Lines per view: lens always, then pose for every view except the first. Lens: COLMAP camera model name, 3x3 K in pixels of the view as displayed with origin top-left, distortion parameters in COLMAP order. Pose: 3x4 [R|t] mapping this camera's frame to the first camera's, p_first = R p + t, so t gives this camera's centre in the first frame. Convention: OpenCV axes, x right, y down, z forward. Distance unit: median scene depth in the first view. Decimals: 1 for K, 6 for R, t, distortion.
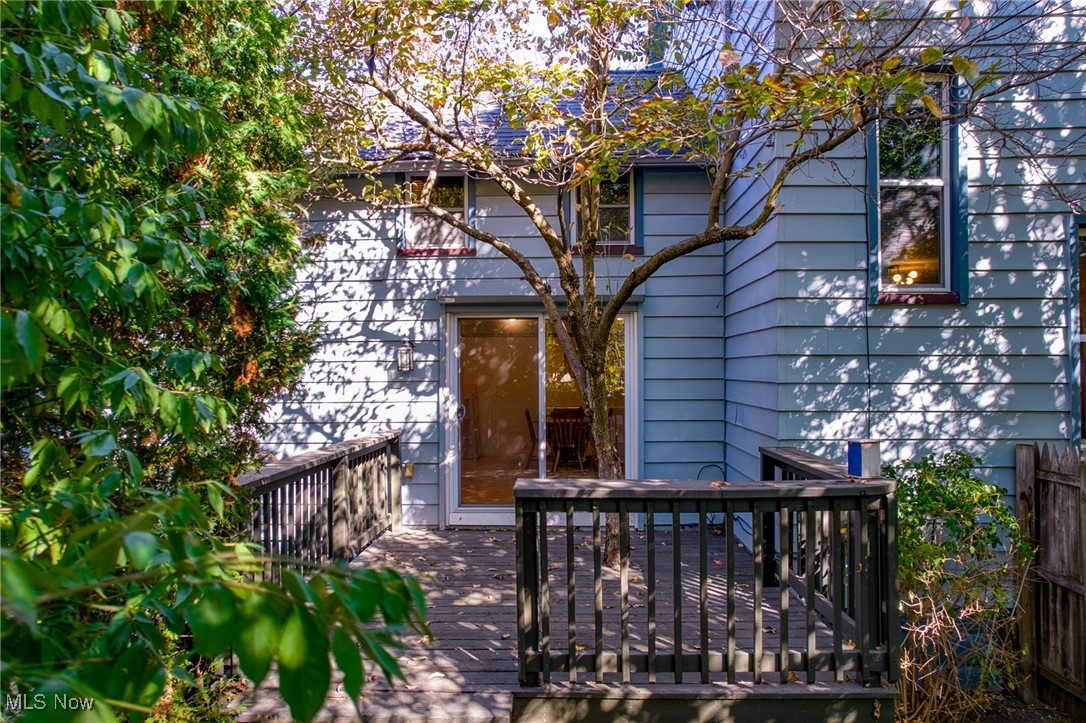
lens RADIAL K [[698.1, 0, 544.3], [0, 698.1, 368.9], [0, 0, 1]] dist [-0.002251, -0.000258]
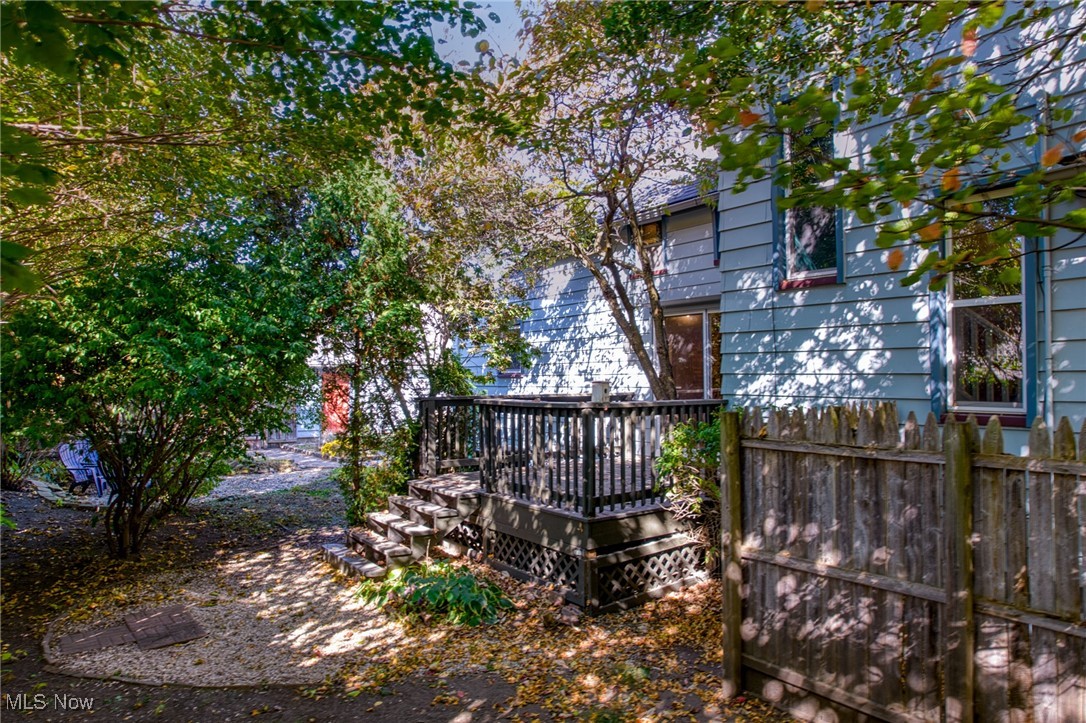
lens RADIAL K [[698.1, 0, 544.0], [0, 698.1, 361.0], [0, 0, 1]] dist [-0.002251, -0.000258]
pose [[0.607164, -0.016921, -0.794396, 1.223517], [0.013220, 0.999850, -0.011193, 0.045407], [0.794467, -0.003706, 0.607297, -0.117958]]
